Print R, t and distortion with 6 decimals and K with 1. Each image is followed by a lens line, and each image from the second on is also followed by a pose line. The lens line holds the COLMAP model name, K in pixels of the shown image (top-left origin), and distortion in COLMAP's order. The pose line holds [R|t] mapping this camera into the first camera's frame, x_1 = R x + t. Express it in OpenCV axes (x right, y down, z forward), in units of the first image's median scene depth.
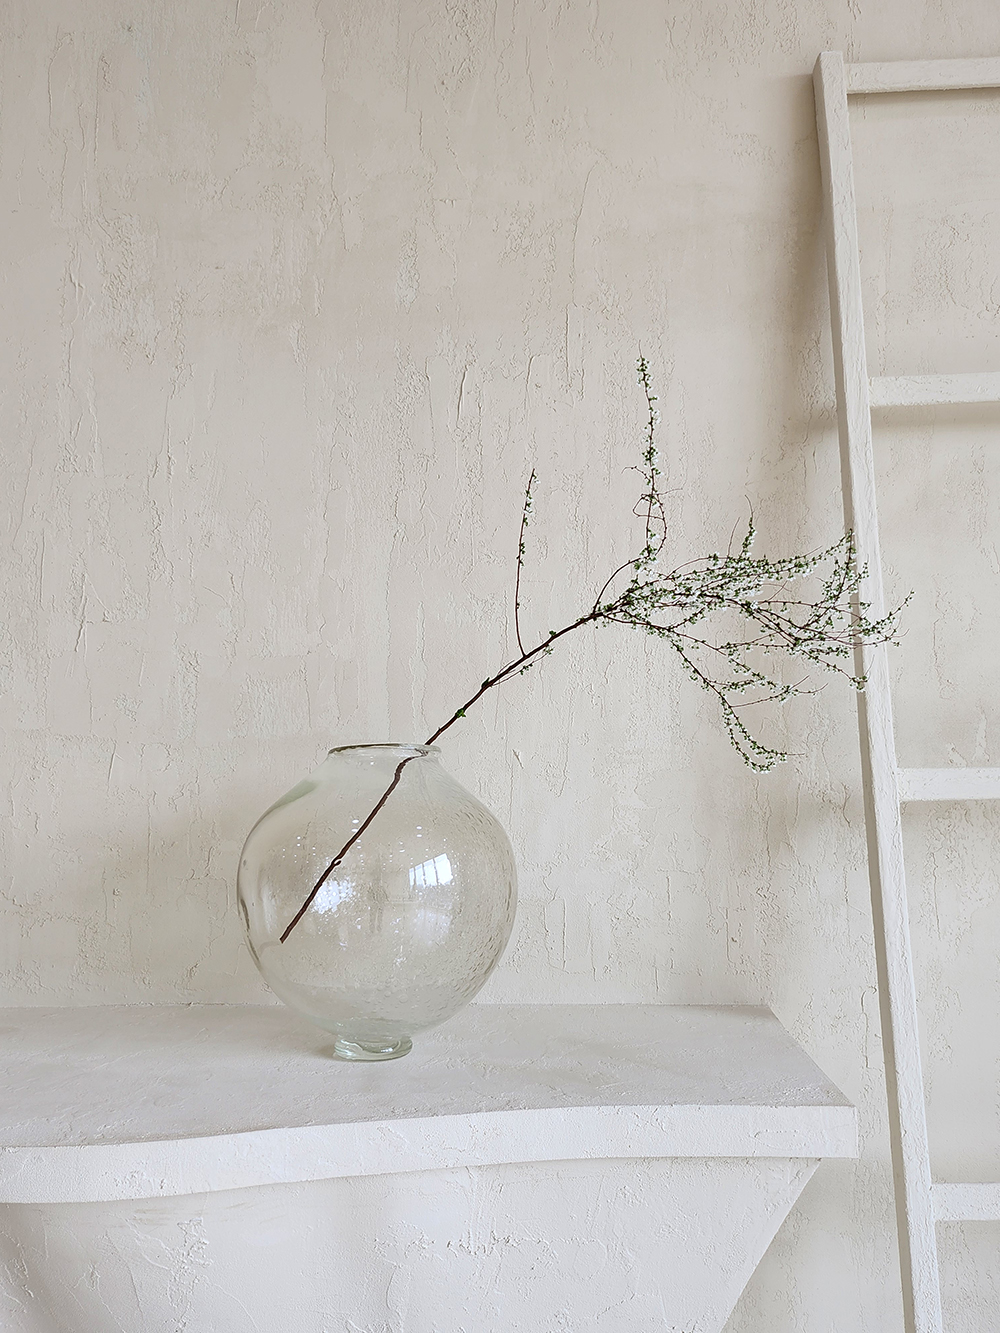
lens RADIAL K [[1143.9, 0, 500.6], [0, 1143.9, 673.7], [0, 0, 1]] dist [0.026080, -0.017266]
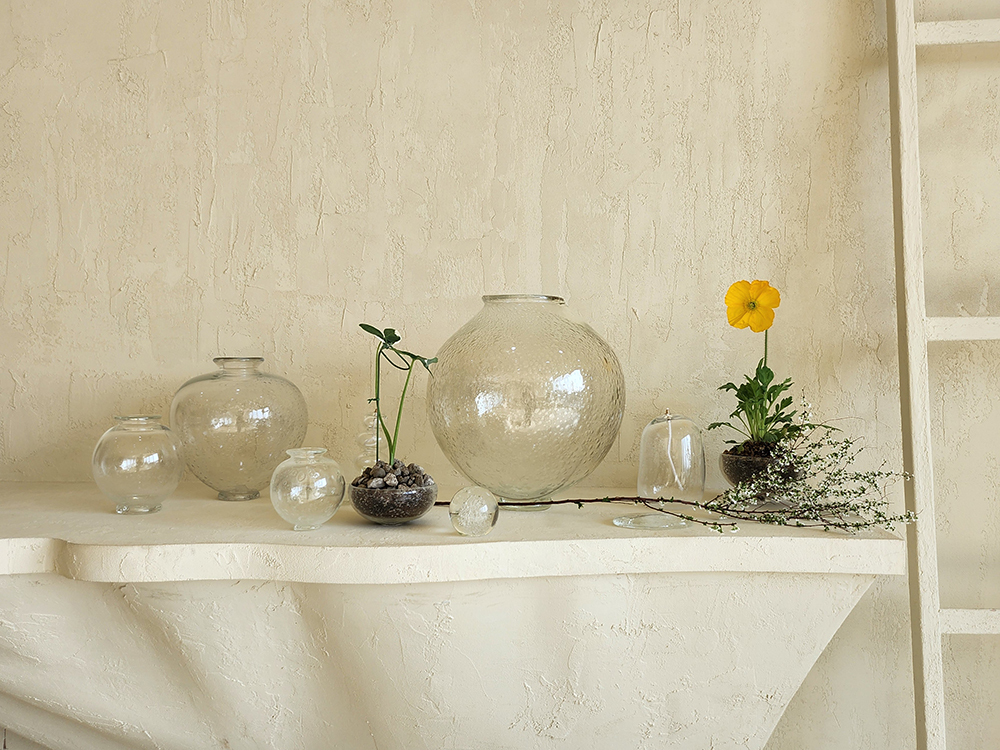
lens RADIAL K [[858.1, 0, 498.3], [0, 858.1, 383.9], [0, 0, 1]] dist [0.026080, -0.017266]
pose [[0.998860, 0.011307, -0.046375, -0.102357], [-0.006983, 0.995702, 0.092356, 0.064237], [0.047220, -0.091927, 0.994646, -0.045449]]
